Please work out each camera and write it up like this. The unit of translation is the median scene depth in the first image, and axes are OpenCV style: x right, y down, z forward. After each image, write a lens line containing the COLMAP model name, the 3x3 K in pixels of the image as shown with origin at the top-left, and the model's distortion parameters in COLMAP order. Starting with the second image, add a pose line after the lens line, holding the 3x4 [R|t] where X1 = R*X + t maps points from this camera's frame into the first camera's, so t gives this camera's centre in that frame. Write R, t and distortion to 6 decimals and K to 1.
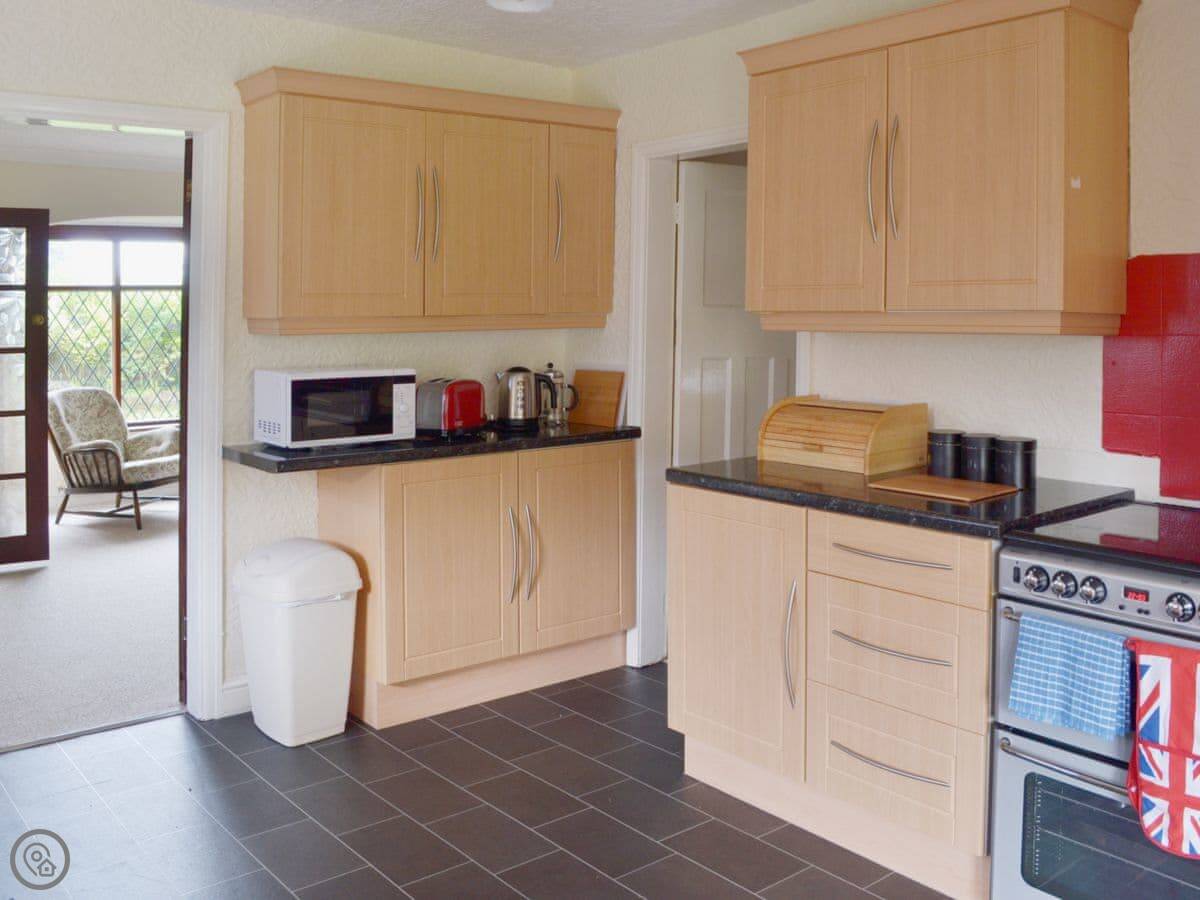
lens RADIAL K [[1160.7, 0, 599.9], [0, 1160.7, 372.5], [0, 0, 1]] dist [-0.009891, -0.013217]
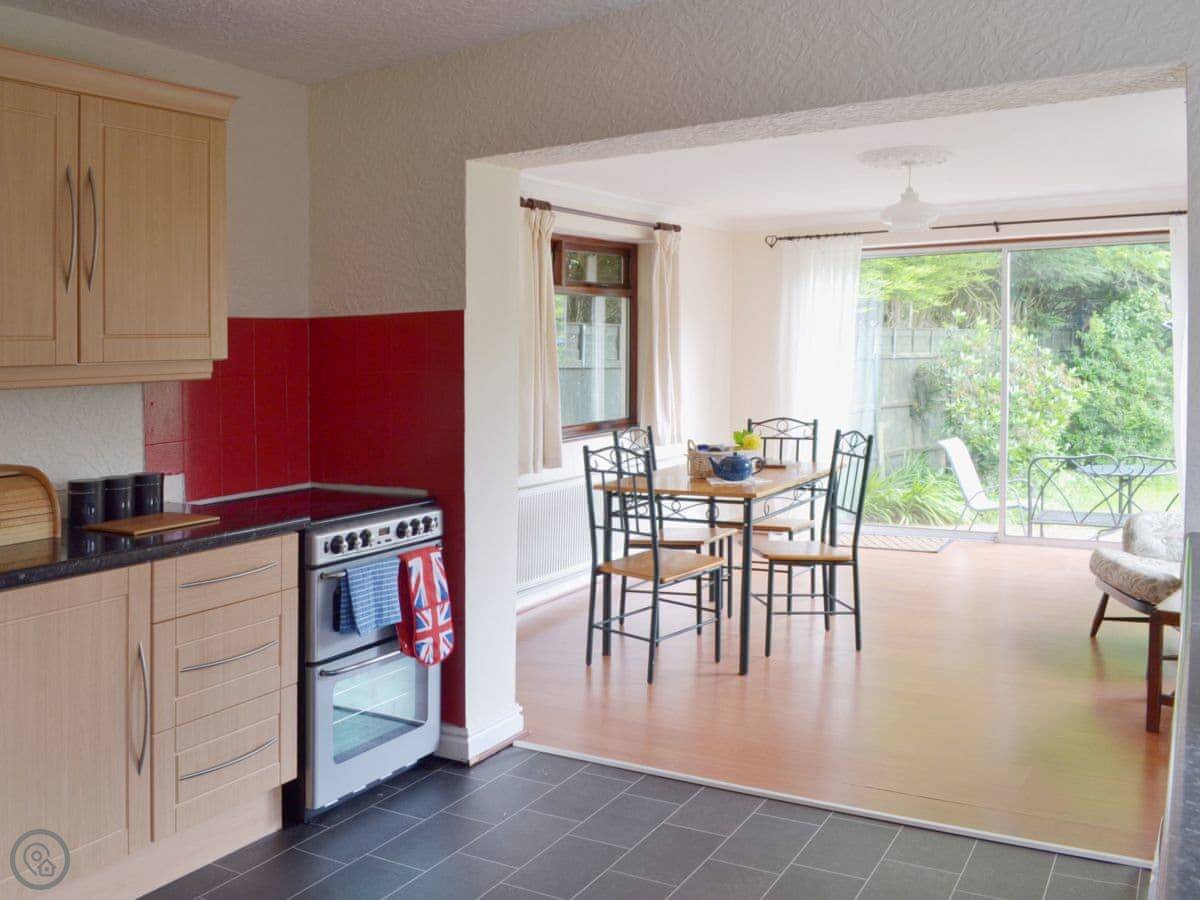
lens RADIAL K [[1062.9, 0, 600.0], [0, 1062.9, 450.0], [0, 0, 1]] dist [-0.003020, -0.002036]
pose [[-0.351252, -0.070992, 0.933586, -0.825572], [0.081226, 0.991051, 0.105922, -0.043310], [-0.932751, 0.113037, -0.342342, 0.985162]]
